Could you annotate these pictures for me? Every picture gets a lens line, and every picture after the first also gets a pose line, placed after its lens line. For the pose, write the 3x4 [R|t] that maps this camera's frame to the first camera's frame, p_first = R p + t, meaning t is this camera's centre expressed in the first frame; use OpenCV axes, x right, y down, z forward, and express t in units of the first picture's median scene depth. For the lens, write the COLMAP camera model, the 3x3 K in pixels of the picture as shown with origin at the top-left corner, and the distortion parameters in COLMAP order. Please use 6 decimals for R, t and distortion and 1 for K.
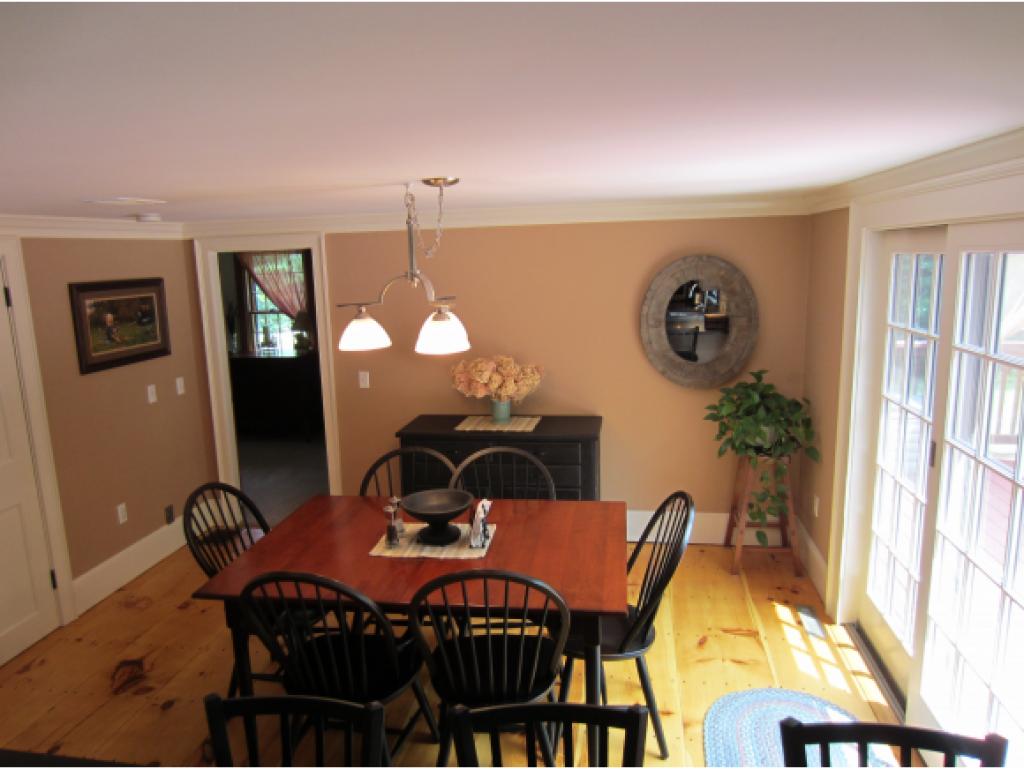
lens RADIAL K [[718.9, 0, 512.5], [0, 718.9, 391.2], [0, 0, 1]] dist [-0.038255, 0.014007]
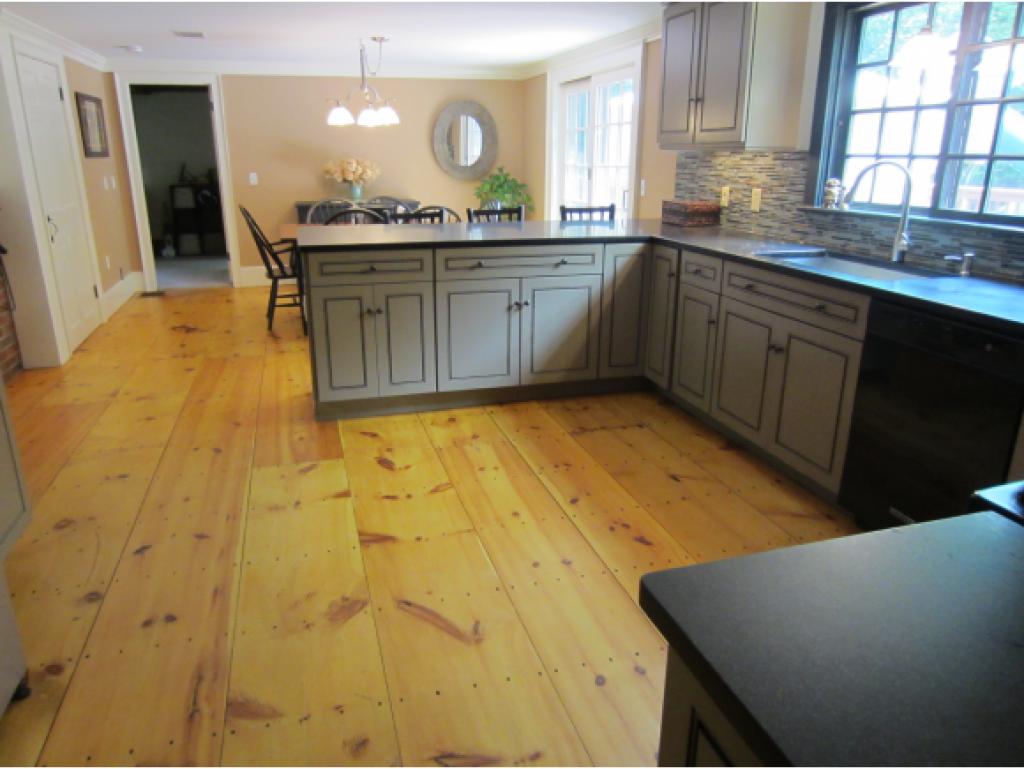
lens RADIAL K [[718.9, 0, 513.2], [0, 718.9, 381.7], [0, 0, 1]] dist [-0.038255, 0.014007]
pose [[0.896351, -0.103934, 0.430991, -0.490090], [0.055409, 0.990773, 0.123690, 0.300569], [-0.439870, -0.086989, 0.893839, -0.724304]]
